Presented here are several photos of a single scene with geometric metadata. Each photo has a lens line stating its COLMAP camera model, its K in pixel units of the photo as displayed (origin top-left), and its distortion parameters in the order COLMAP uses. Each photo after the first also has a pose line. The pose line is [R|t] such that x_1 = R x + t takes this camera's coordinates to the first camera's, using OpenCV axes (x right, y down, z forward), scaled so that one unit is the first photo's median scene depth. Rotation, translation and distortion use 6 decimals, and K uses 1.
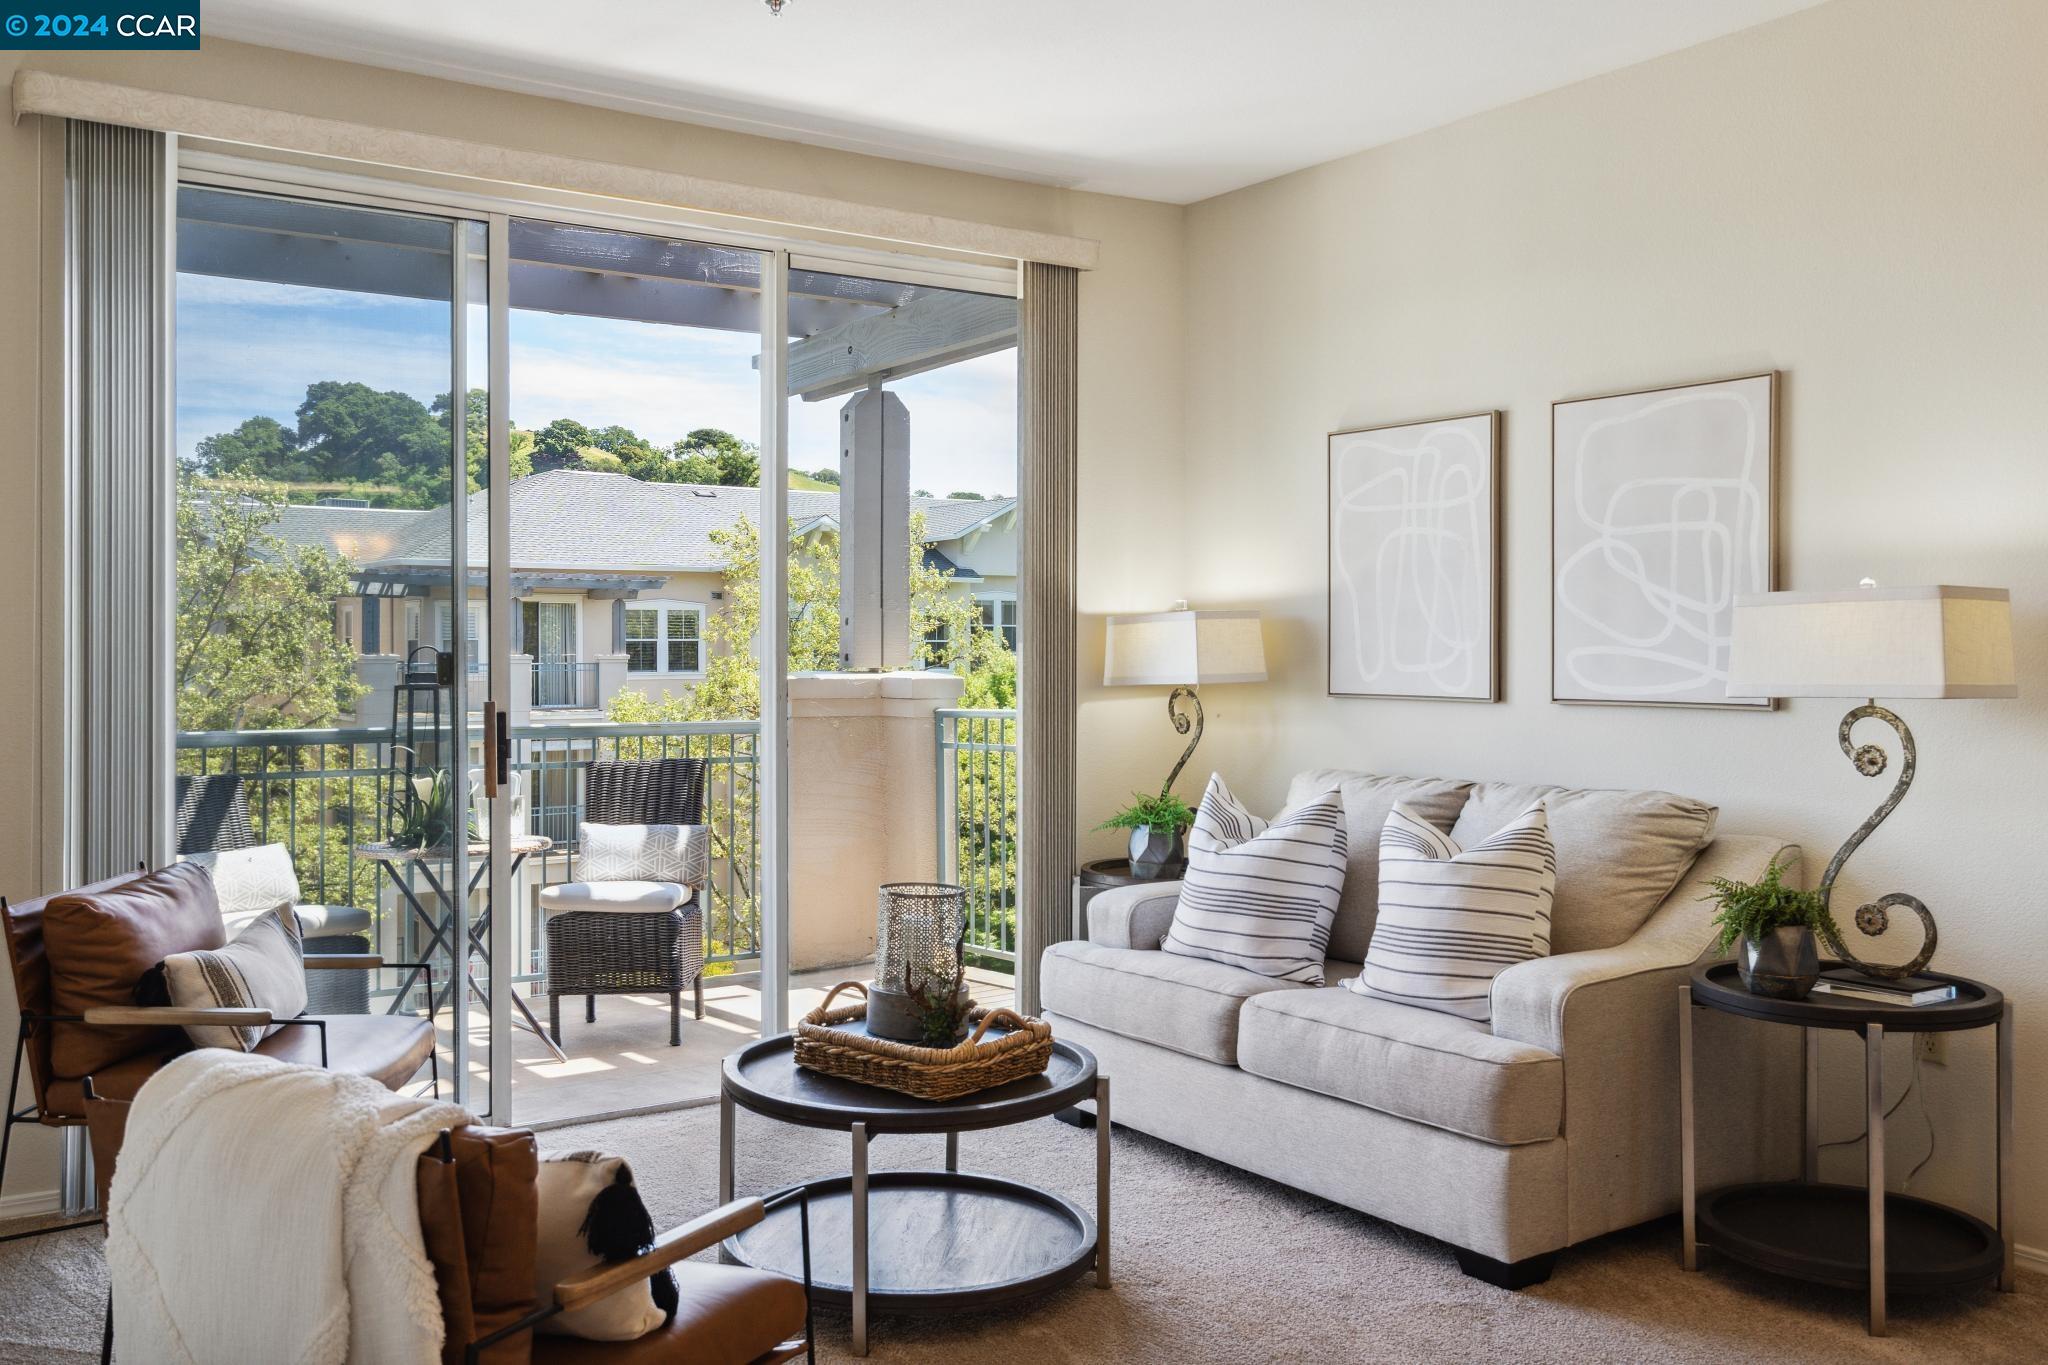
lens RADIAL K [[1815.0, 0, 1008.1], [0, 1815.0, 640.8], [0, 0, 1]] dist [0.011127, -0.018078]
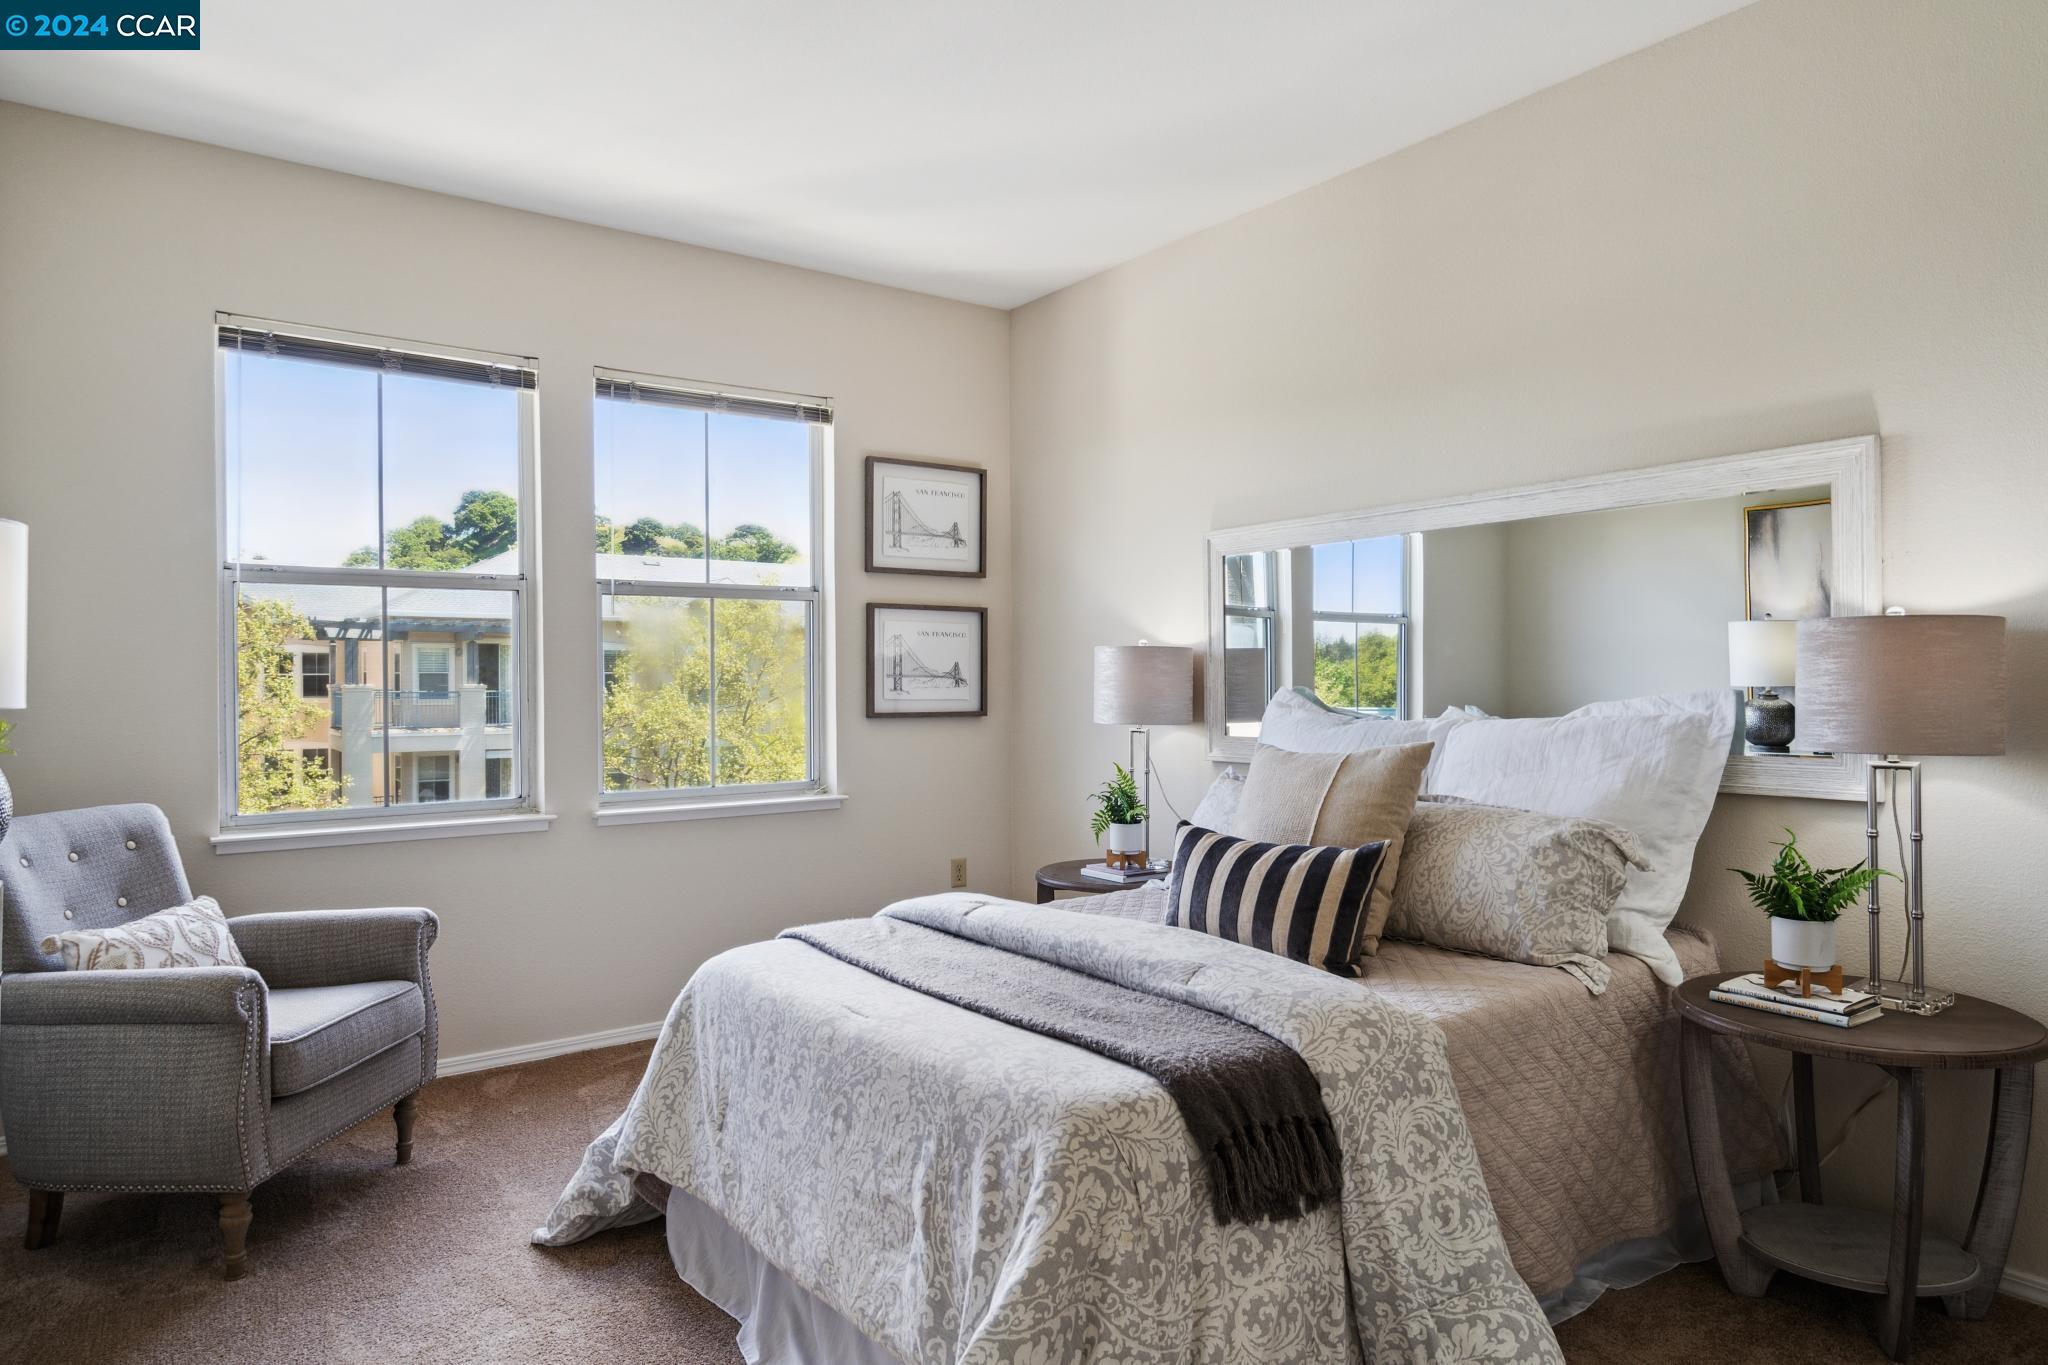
lens RADIAL K [[1279.7, 0, 1010.9], [0, 1279.7, 693.5], [0, 0, 1]] dist [-0.005567, 0.000683]
pose [[0.999504, -0.002053, 0.031431, 0.740715], [0.001603, 0.999896, 0.014343, 0.013077], [-0.031458, -0.014286, 0.999403, 0.623970]]
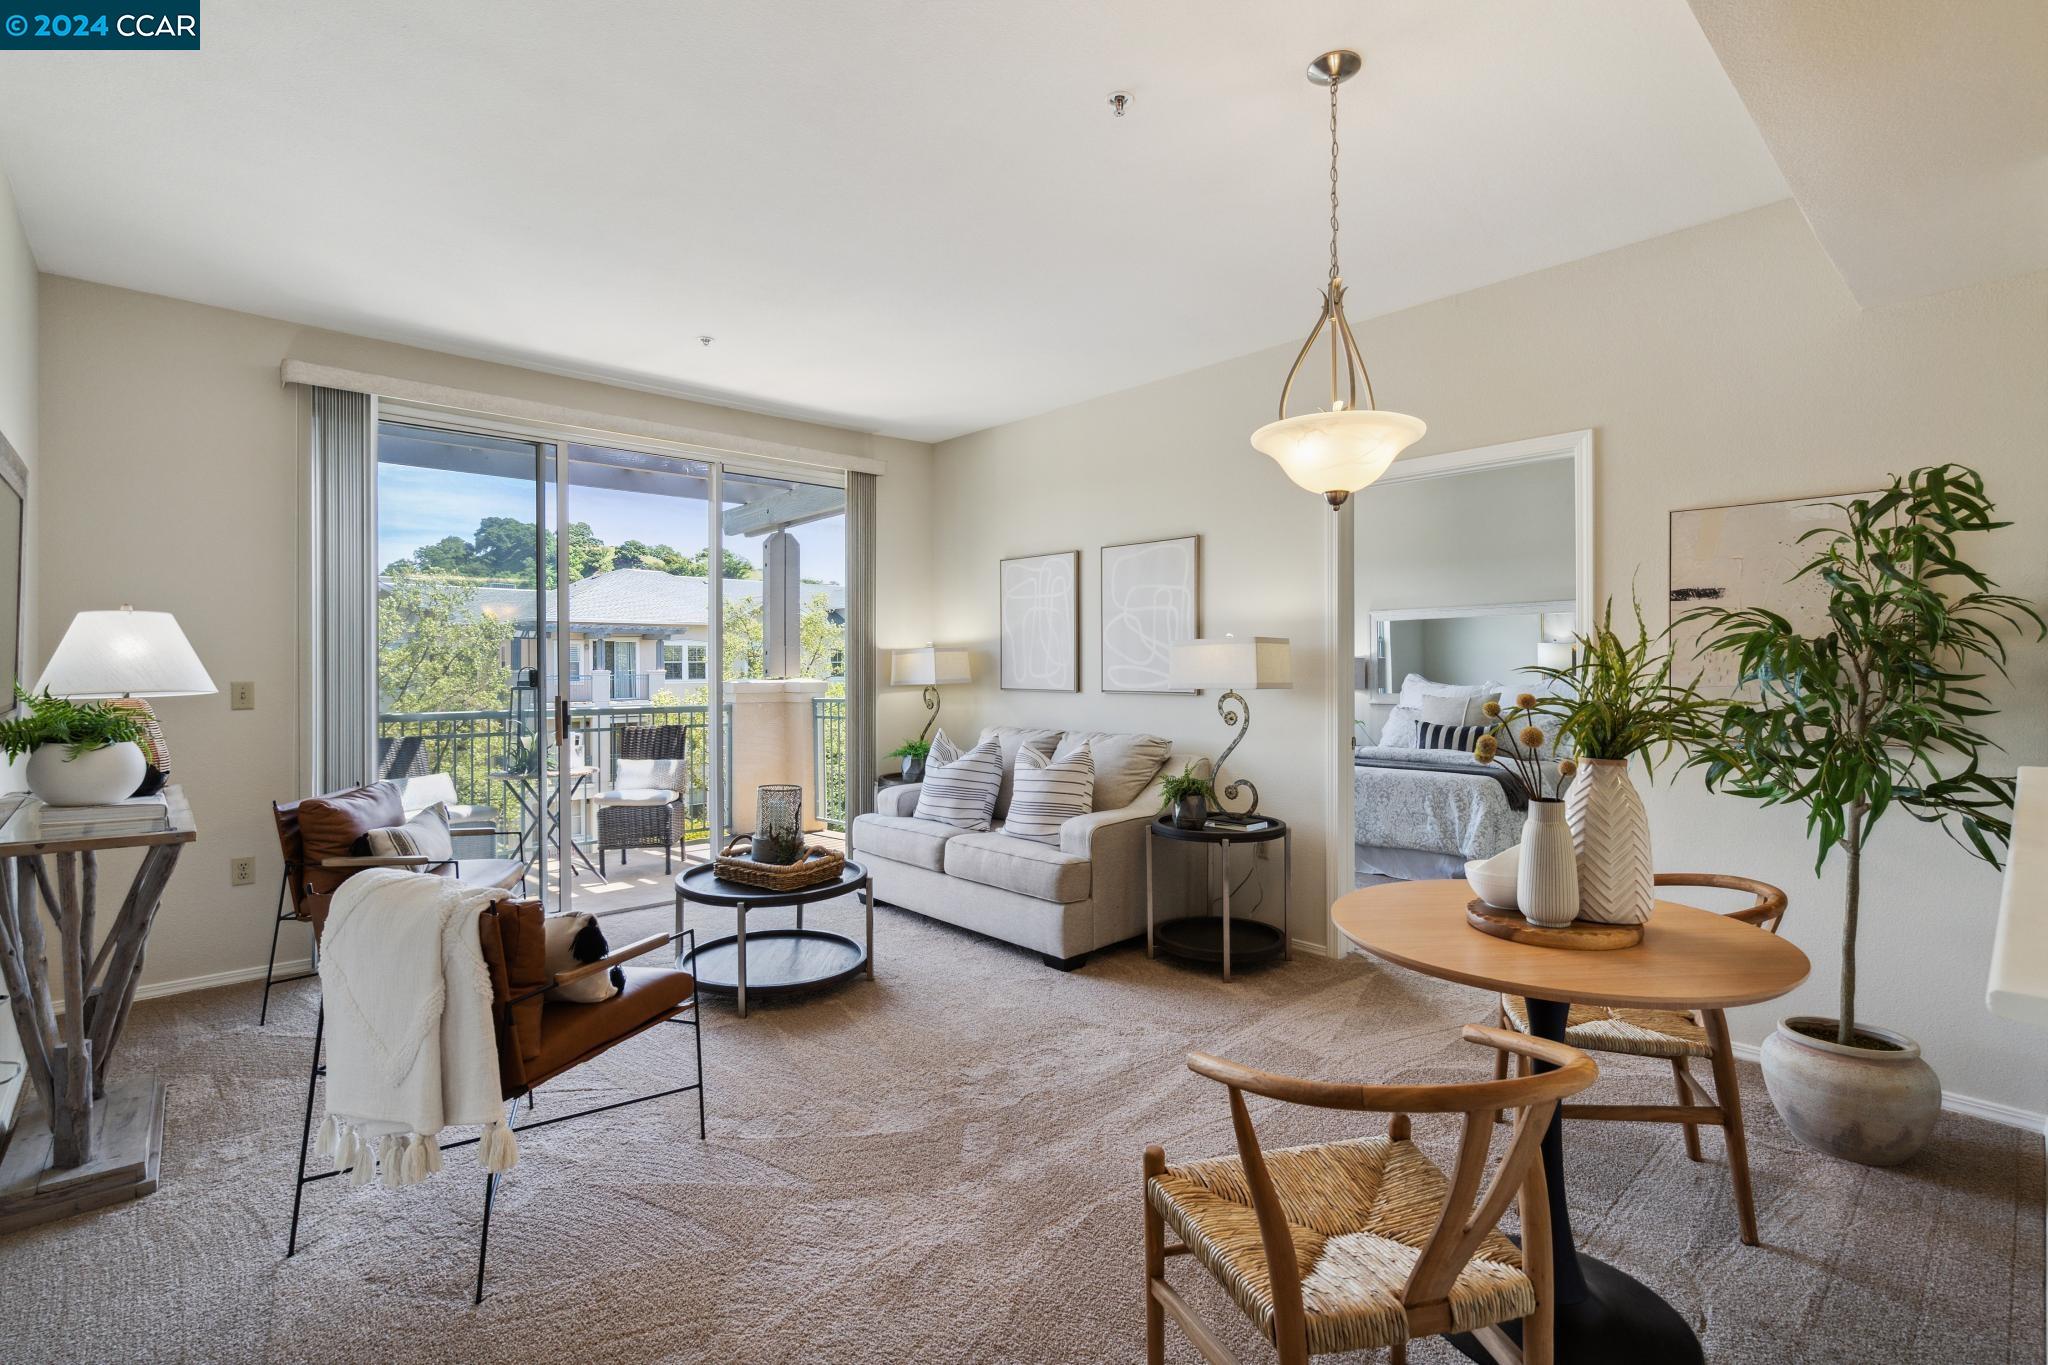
lens RADIAL K [[958.6, 0, 1020.5], [0, 958.6, 663.5], [0, 0, 1]] dist [-0.004479, 0.002987]
pose [[0.989551, -0.002475, 0.144161, 0.050547], [0.002239, 0.999996, 0.001802, -0.000938], [-0.144165, -0.001461, 0.989553, -0.067120]]
